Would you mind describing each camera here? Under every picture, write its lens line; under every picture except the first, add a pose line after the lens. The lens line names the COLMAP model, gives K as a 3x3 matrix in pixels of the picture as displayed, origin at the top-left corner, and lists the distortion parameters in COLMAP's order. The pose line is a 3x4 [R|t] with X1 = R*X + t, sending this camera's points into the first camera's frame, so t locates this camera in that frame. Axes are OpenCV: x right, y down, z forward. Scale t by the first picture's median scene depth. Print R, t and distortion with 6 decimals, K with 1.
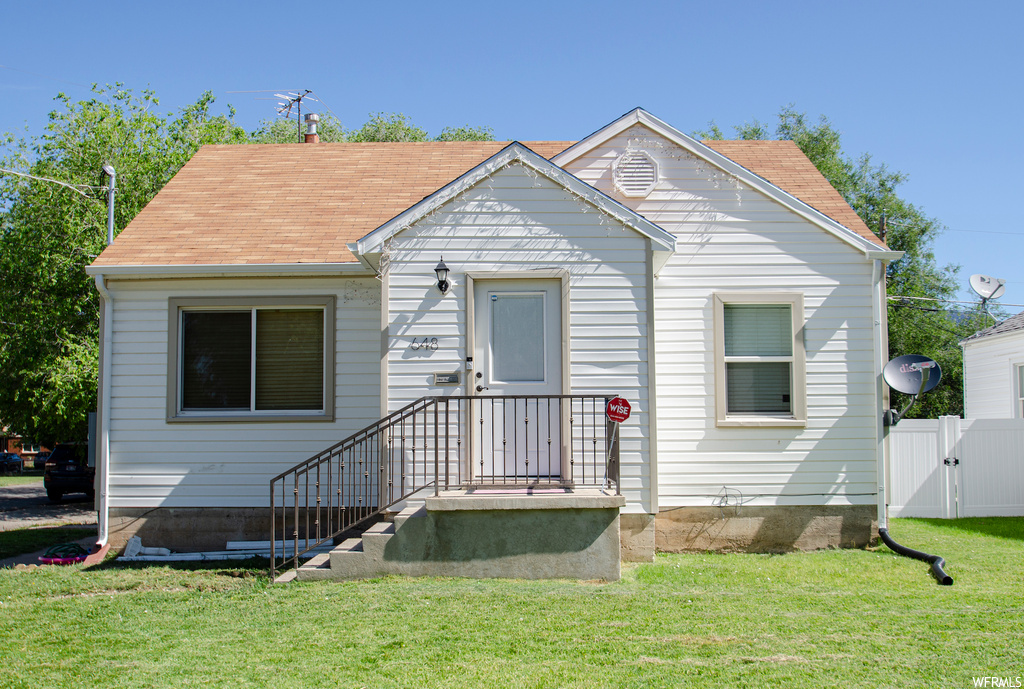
lens RADIAL K [[1061.8, 0, 513.8], [0, 1061.8, 346.2], [0, 0, 1]] dist [-0.030384, 0.000000]
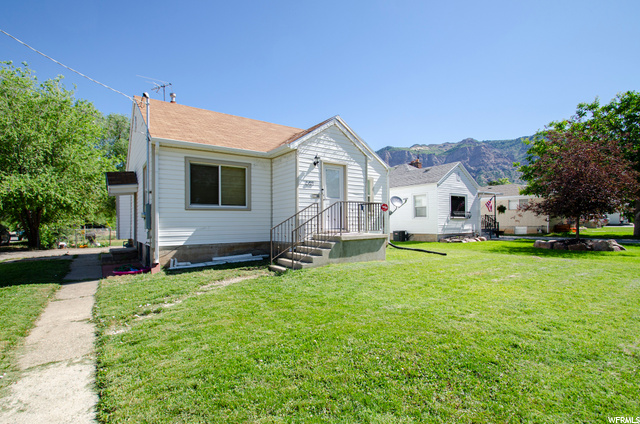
lens RADIAL K [[295.1, 0, 313.5], [0, 295.1, 215.1], [0, 0, 1]] dist [-0.001369, 0.000209]
pose [[0.828144, 0.012934, 0.560366, -0.462477], [-0.047007, 0.997814, 0.046439, 0.040564], [-0.558541, -0.064799, 0.826942, 0.296474]]
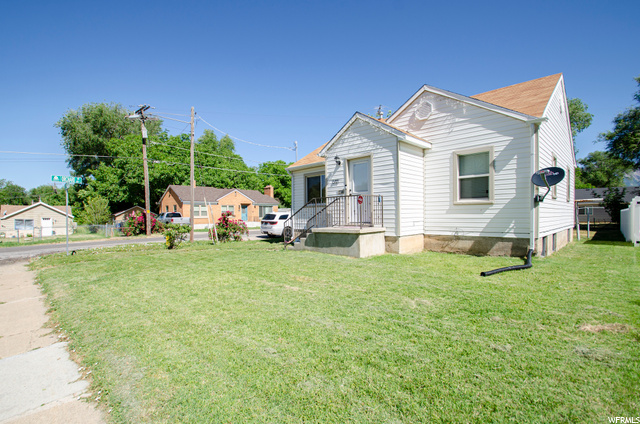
lens RADIAL K [[295.1, 0, 317.5], [0, 295.1, 212.5], [0, 0, 1]] dist [-0.001369, 0.000209]
pose [[0.718513, -0.008245, -0.695464, 0.452568], [0.071589, 0.995495, 0.062160, 0.028324], [0.691819, -0.094451, 0.715867, 0.269027]]
